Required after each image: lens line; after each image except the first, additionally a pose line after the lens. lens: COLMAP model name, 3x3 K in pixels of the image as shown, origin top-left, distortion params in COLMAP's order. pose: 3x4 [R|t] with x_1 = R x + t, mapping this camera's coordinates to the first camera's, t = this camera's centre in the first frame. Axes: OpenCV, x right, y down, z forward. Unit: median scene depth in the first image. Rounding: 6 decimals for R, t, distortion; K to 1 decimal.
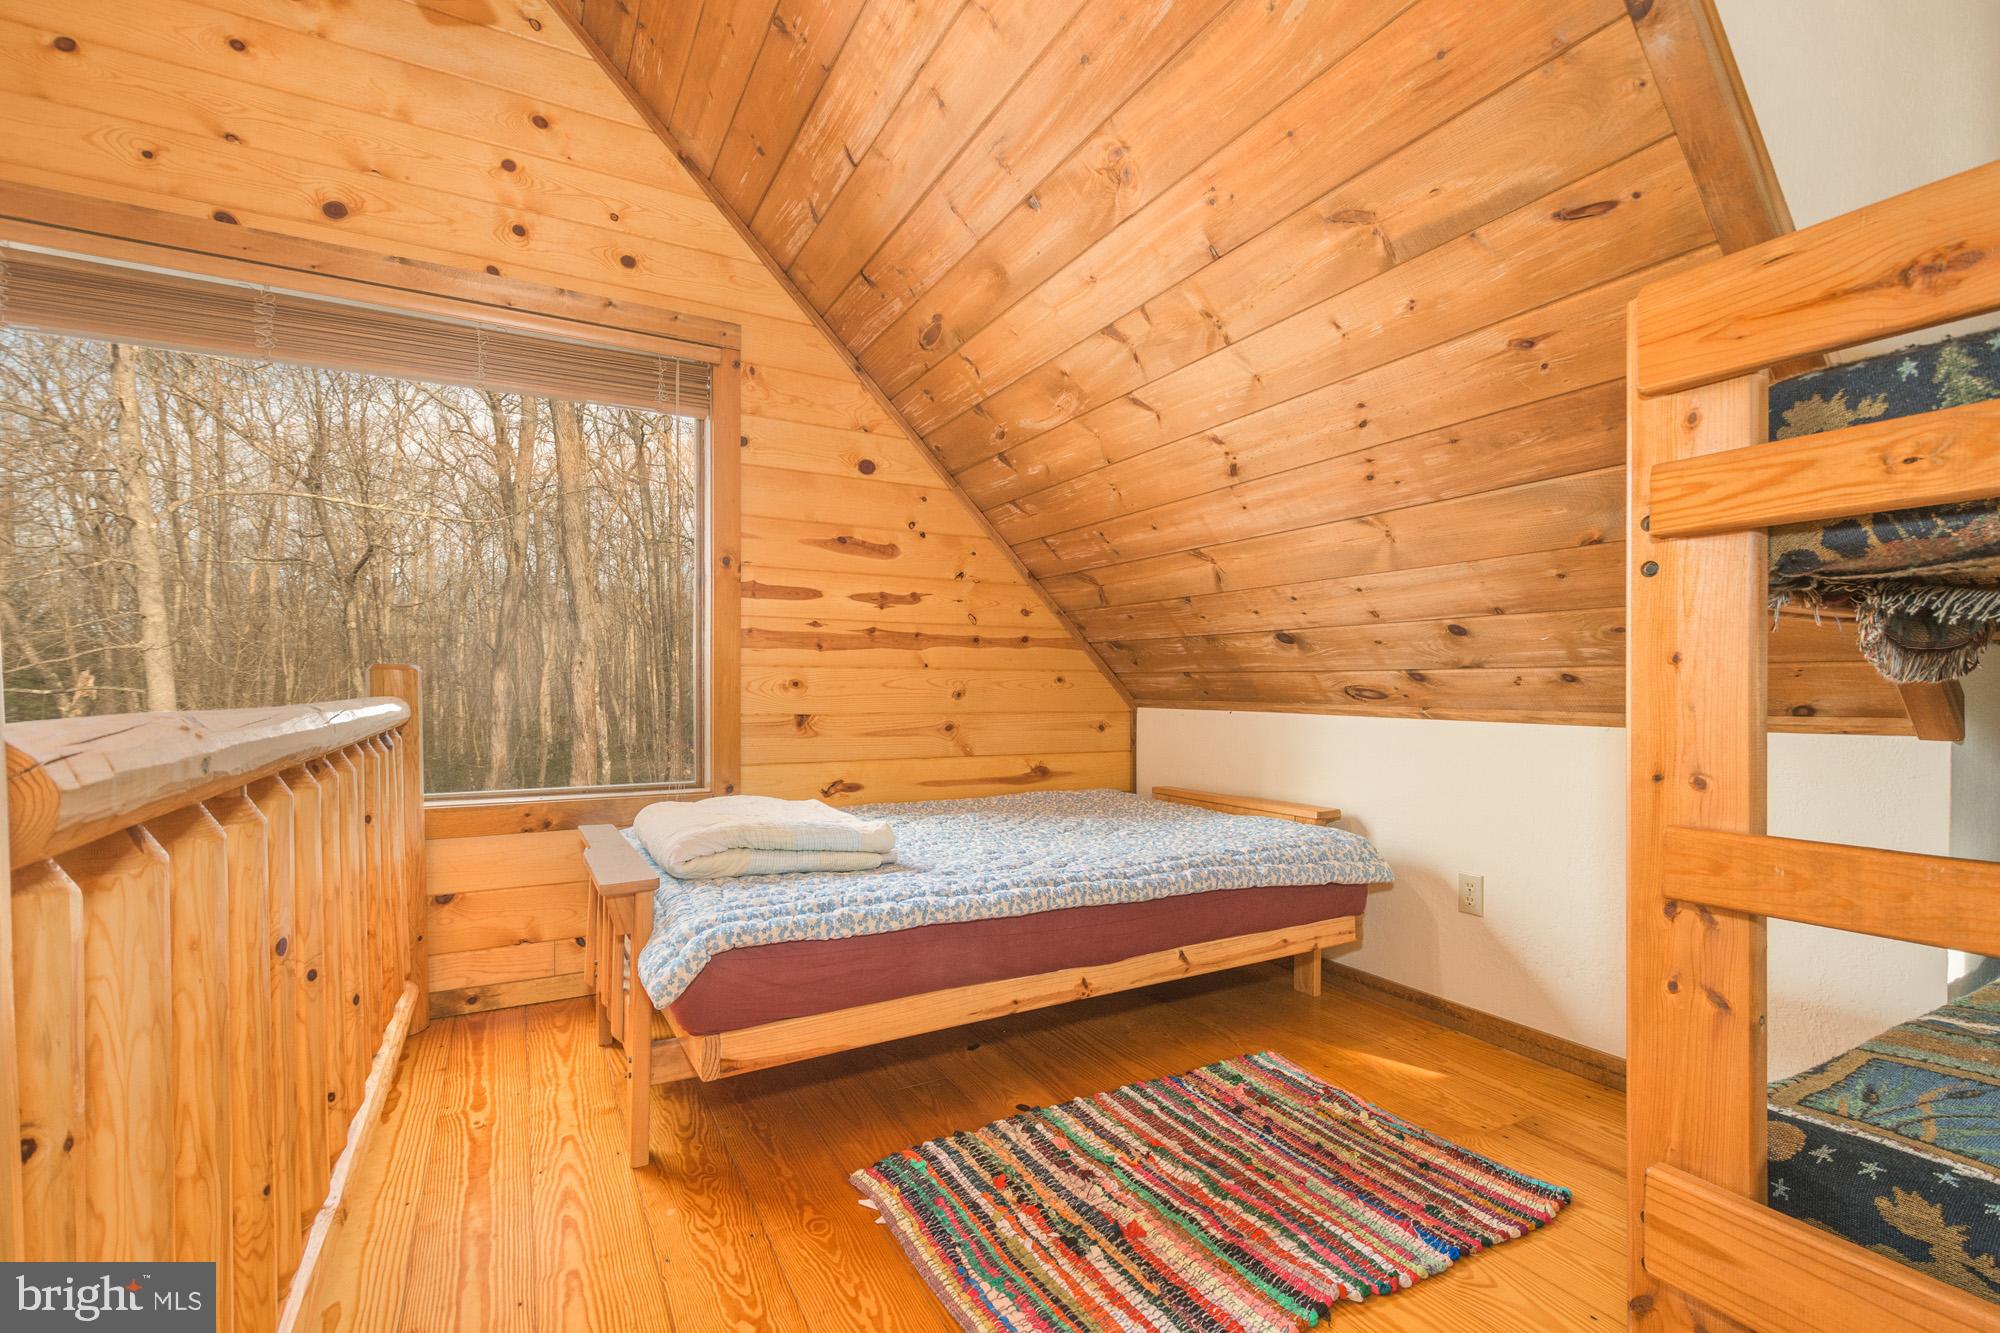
lens RADIAL K [[886.6, 0, 1007.6], [0, 886.6, 691.1], [0, 0, 1]] dist [0.004252, -0.000482]
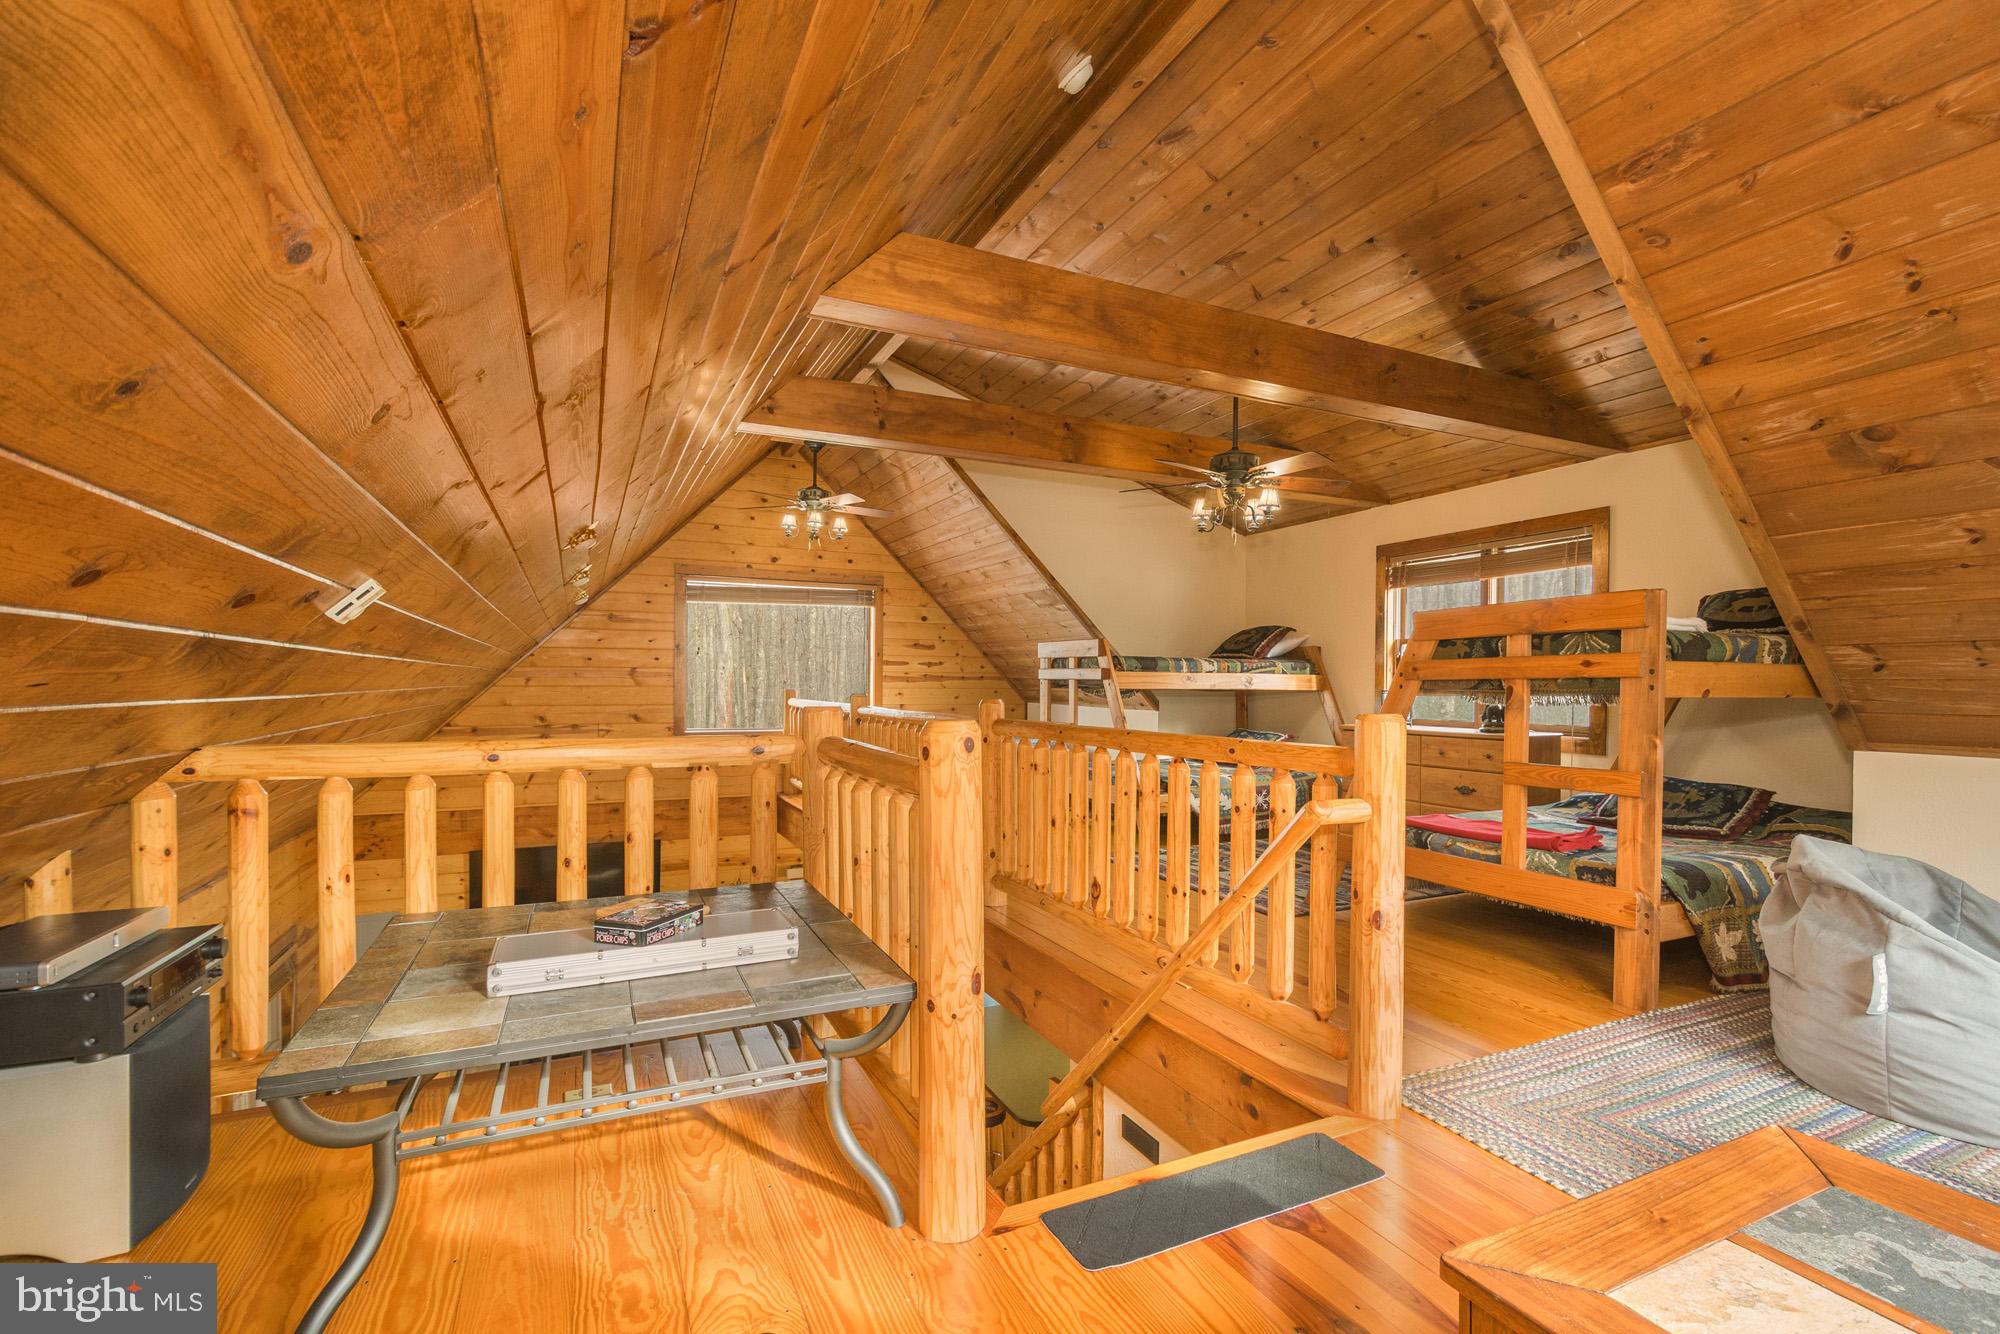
lens RADIAL K [[881.4, 0, 983.5], [0, 881.4, 687.9], [0, 0, 1]] dist [0.000148, -0.000375]
pose [[0.996227, 0.005991, -0.086577, 0.295561], [-0.005325, 0.999954, 0.007932, -0.053422], [0.086620, -0.007441, 0.996214, -1.924986]]
